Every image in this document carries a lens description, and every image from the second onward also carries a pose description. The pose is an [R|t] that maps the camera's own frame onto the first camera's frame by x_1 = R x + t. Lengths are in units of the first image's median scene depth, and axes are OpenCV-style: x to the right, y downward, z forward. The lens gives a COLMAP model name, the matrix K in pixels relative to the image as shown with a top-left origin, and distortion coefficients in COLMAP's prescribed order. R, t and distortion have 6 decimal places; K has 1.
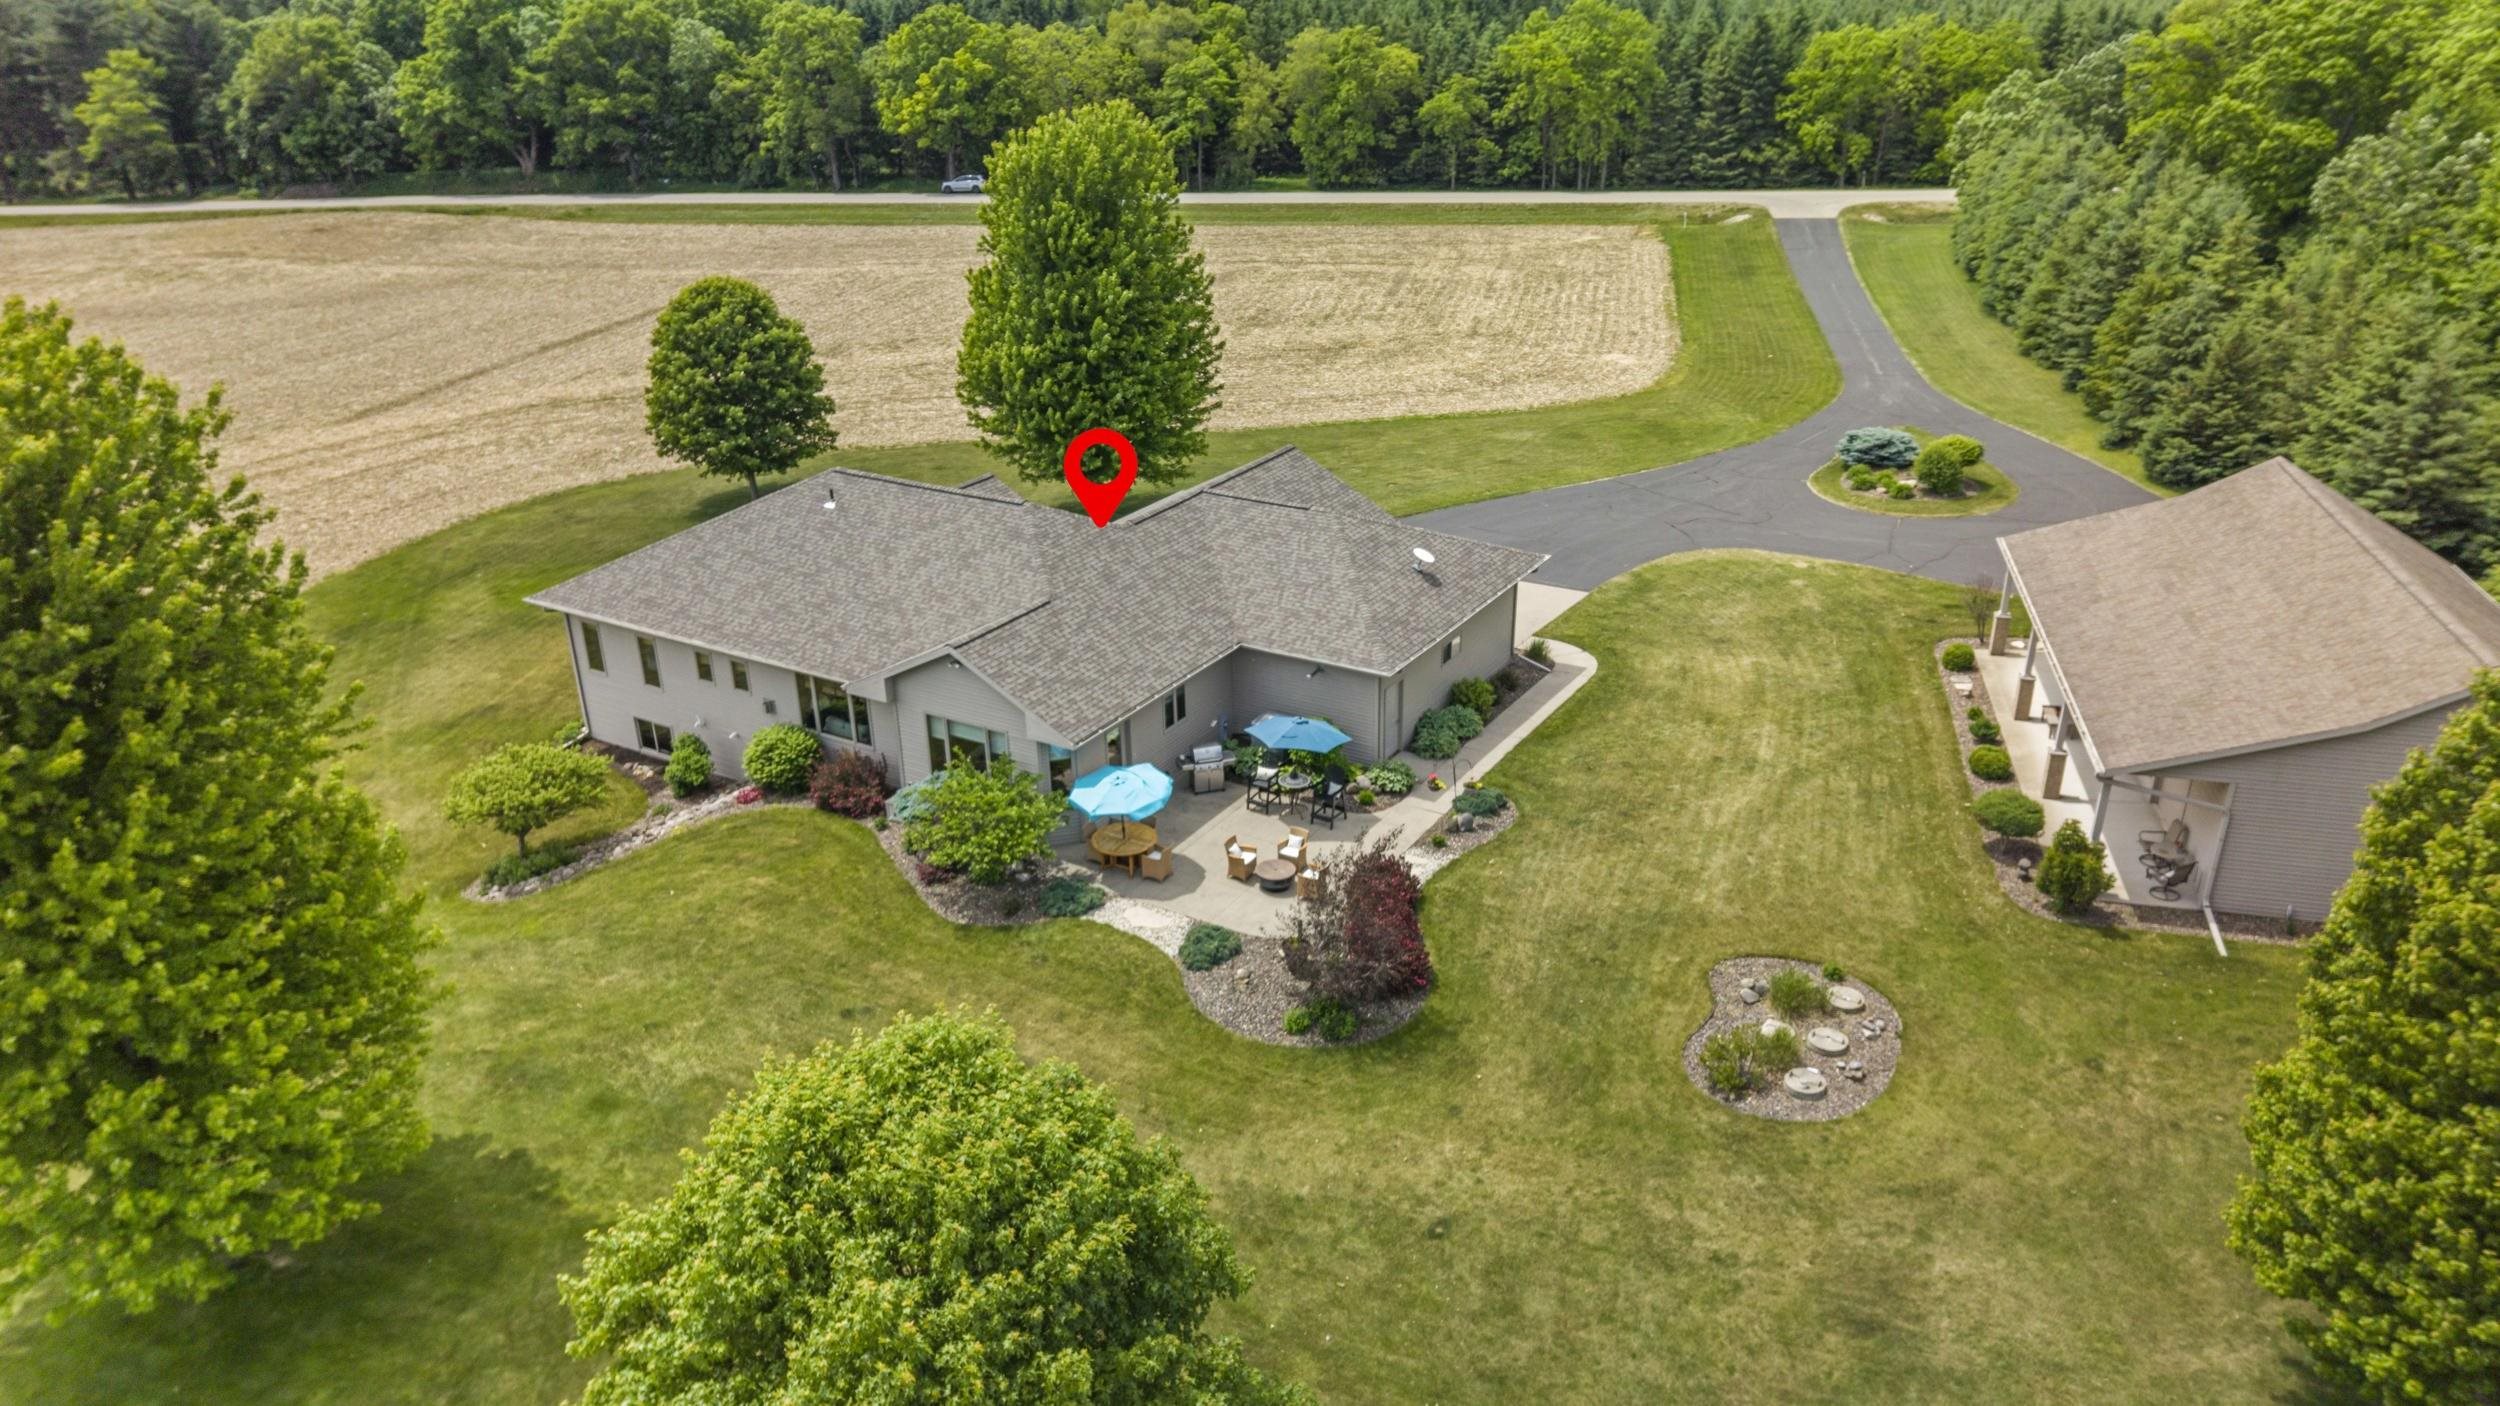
lens RADIAL K [[1682.1, 0, 1250.0], [0, 1682.1, 703.0], [0, 0, 1]] dist [0.062426, -0.068337]
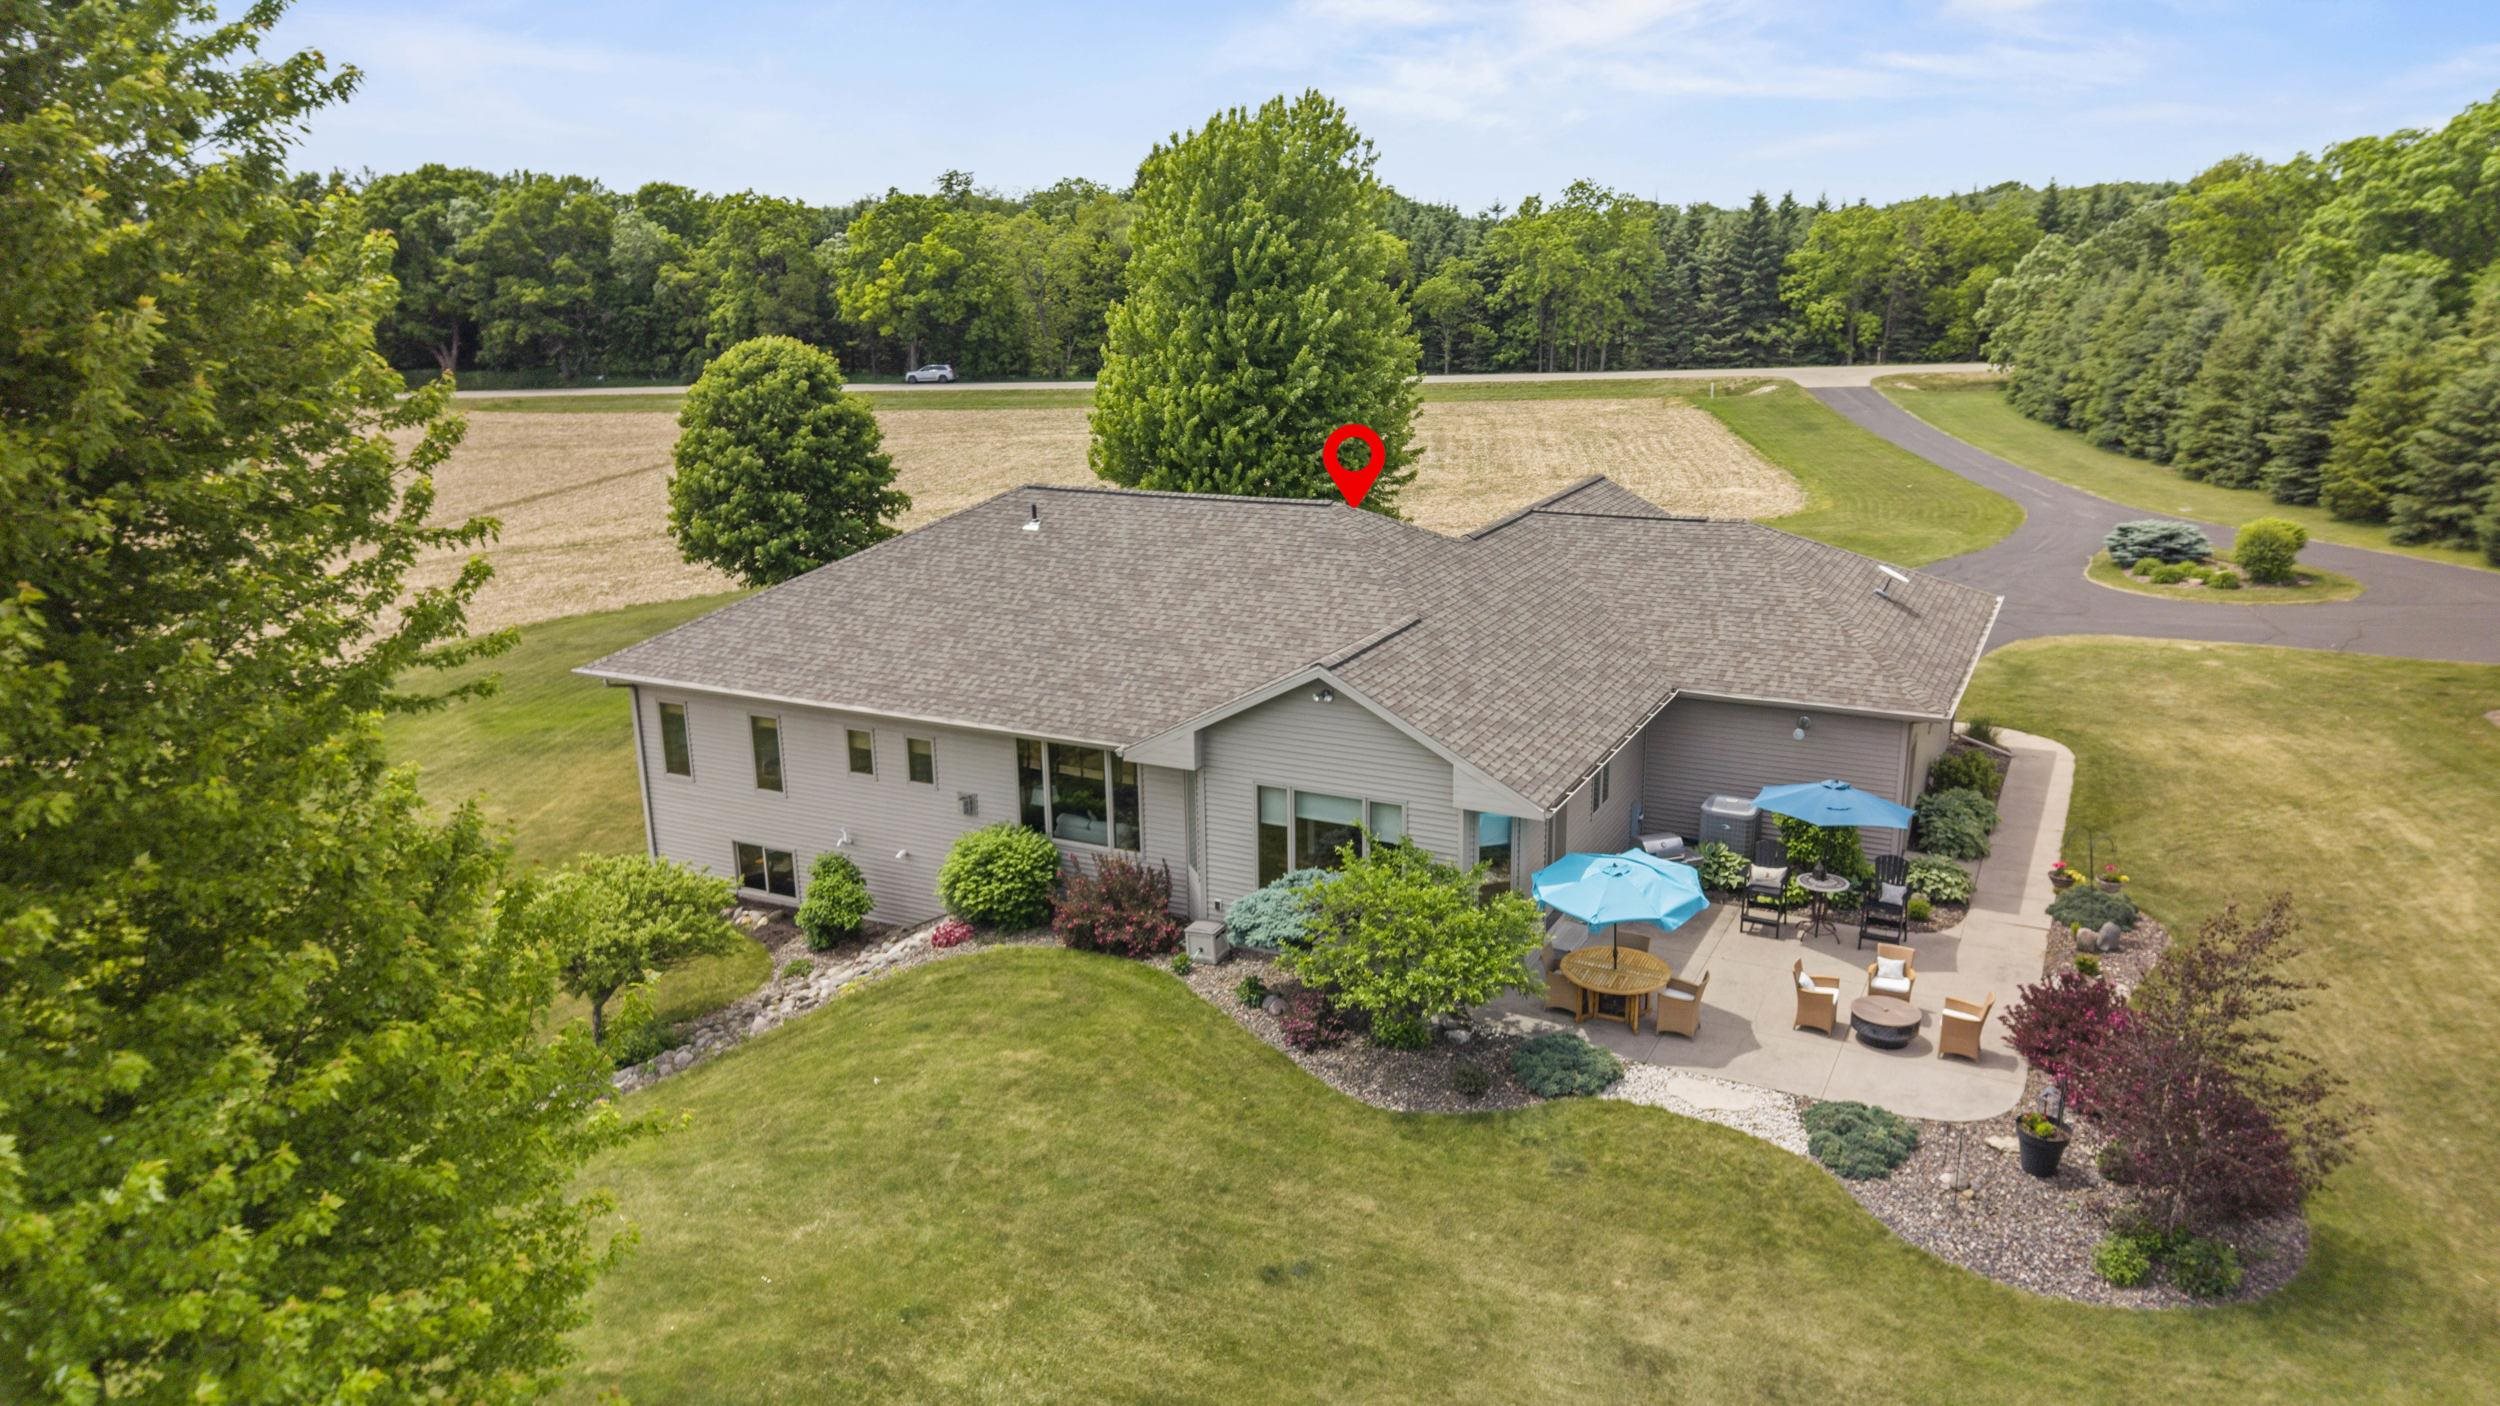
lens RADIAL K [[1667.2, 0, 1255.8], [0, 1667.2, 719.8], [0, 0, 1]] dist [0.113525, -0.194416]
pose [[0.997455, -0.016593, 0.069346, -0.145891], [0.025798, 0.990641, -0.134034, 0.040768], [-0.066473, 0.135482, 0.988547, 0.227016]]
